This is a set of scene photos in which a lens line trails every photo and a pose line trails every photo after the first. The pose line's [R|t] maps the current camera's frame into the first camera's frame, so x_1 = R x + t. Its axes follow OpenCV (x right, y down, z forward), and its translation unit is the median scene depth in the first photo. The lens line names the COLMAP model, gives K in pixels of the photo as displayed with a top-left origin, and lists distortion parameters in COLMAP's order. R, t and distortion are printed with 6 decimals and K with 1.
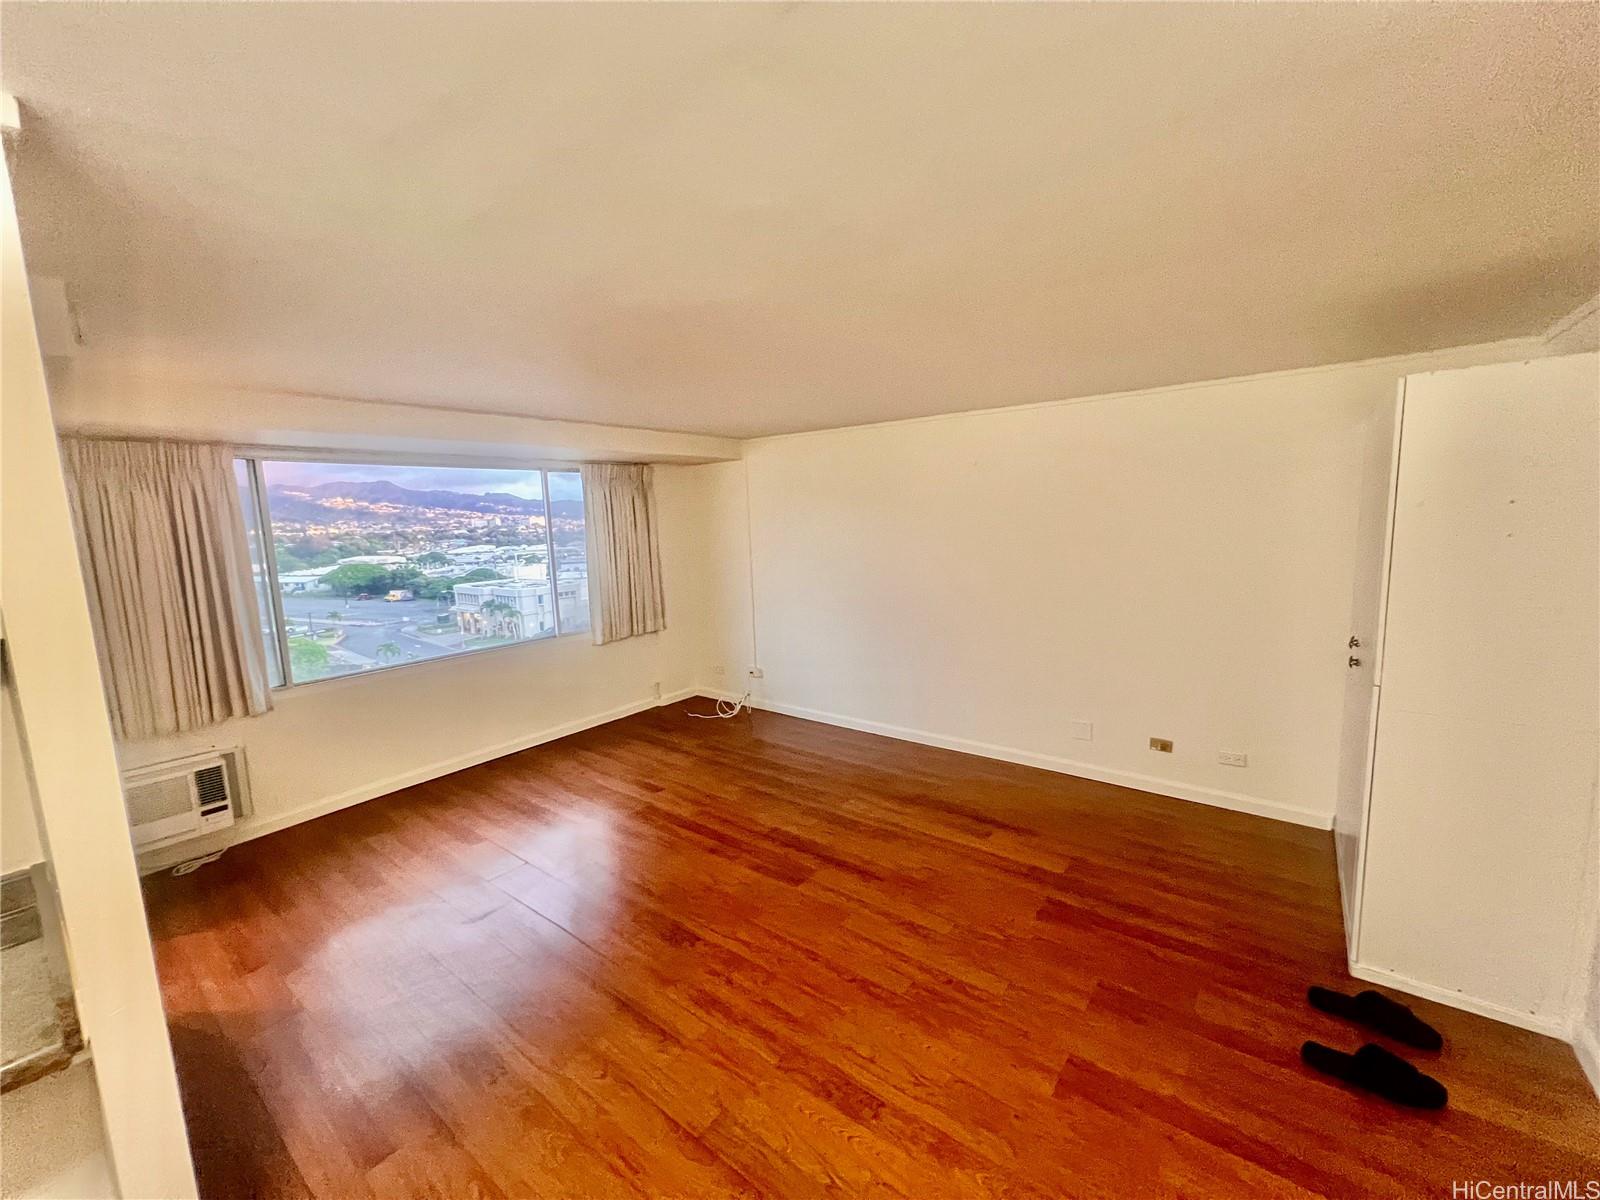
lens RADIAL K [[637.6, 0, 798.6], [0, 637.6, 601.4], [0, 0, 1]] dist [-0.001425, -0.000203]
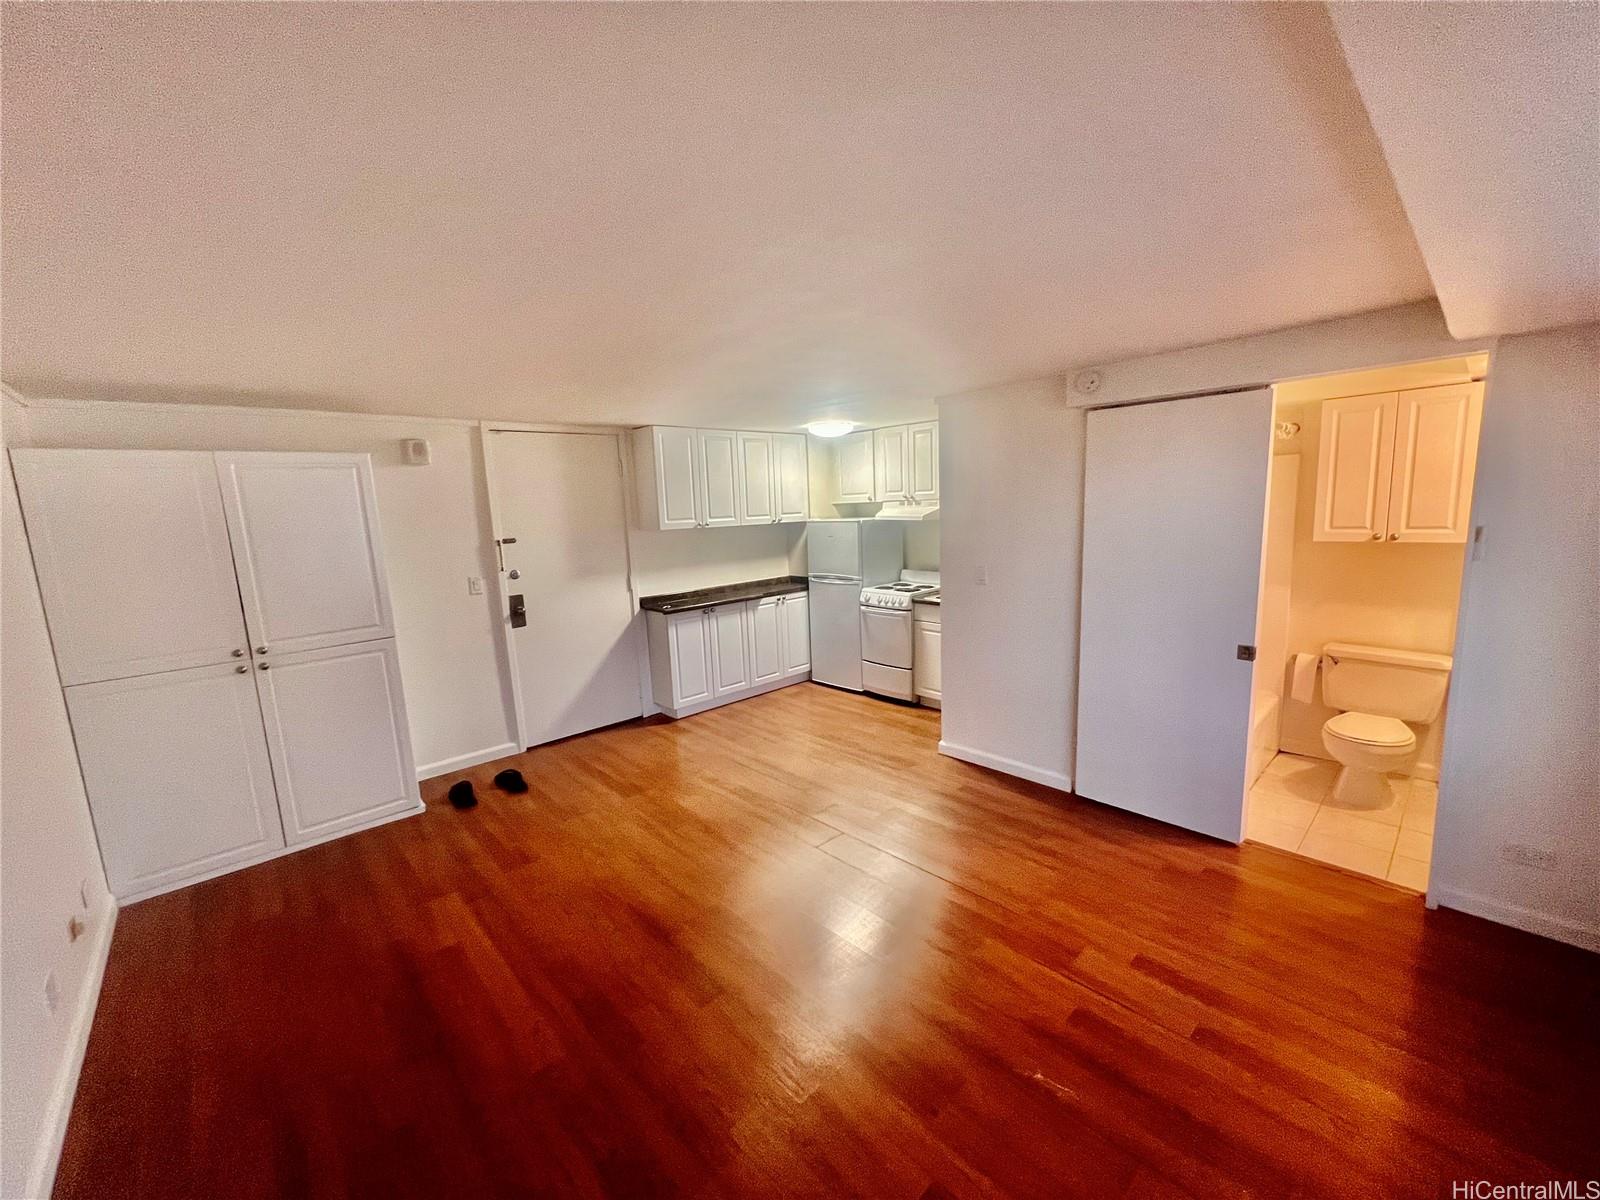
lens RADIAL K [[637.6, 0, 798.6], [0, 637.6, 601.4], [0, 0, 1]] dist [-0.001425, -0.000203]
pose [[-0.982562, 0.046782, 0.179953, -0.247723], [0.095840, 0.956782, 0.274560, -0.179301], [-0.159331, 0.287019, -0.944581, 1.388192]]
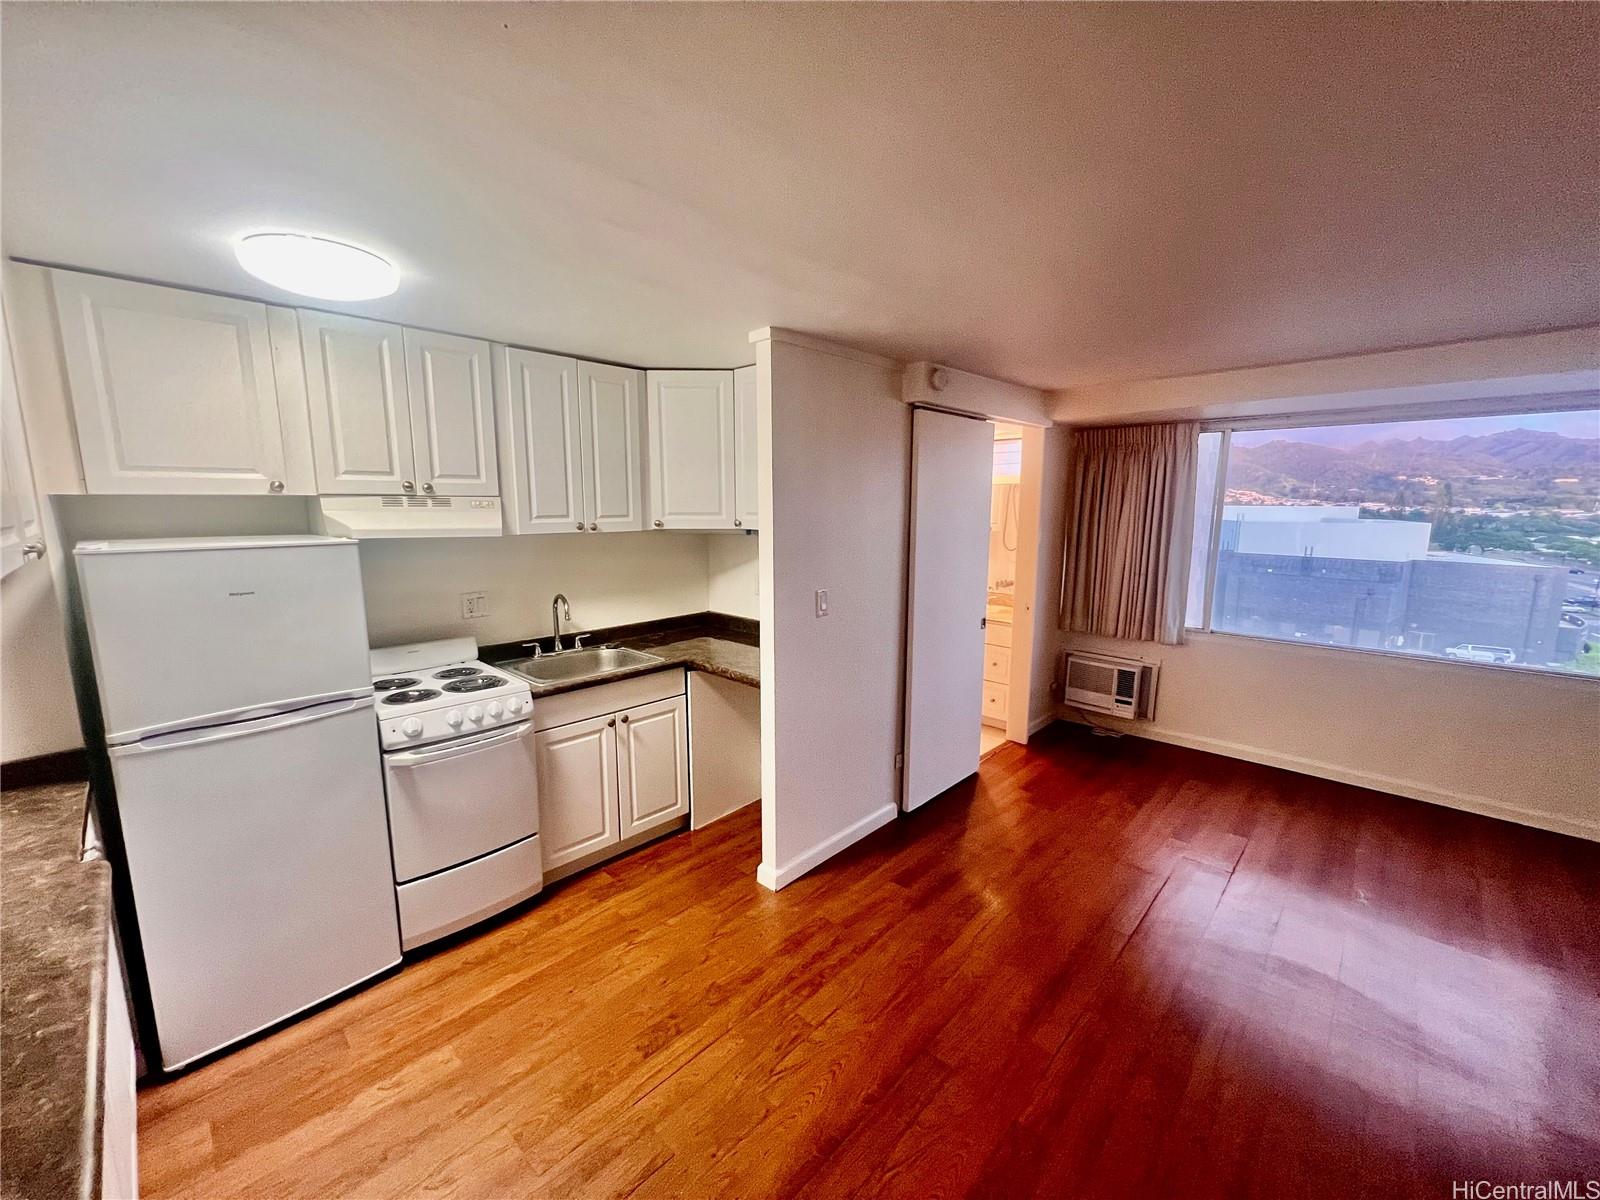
lens RADIAL K [[637.6, 0, 798.6], [0, 637.6, 601.4], [0, 0, 1]] dist [-0.001425, -0.000203]
pose [[-0.108743, 0.188078, -0.976116, 0.385029], [-0.130564, 0.970730, 0.201586, -0.053534], [0.985458, 0.149366, -0.081004, 0.361311]]
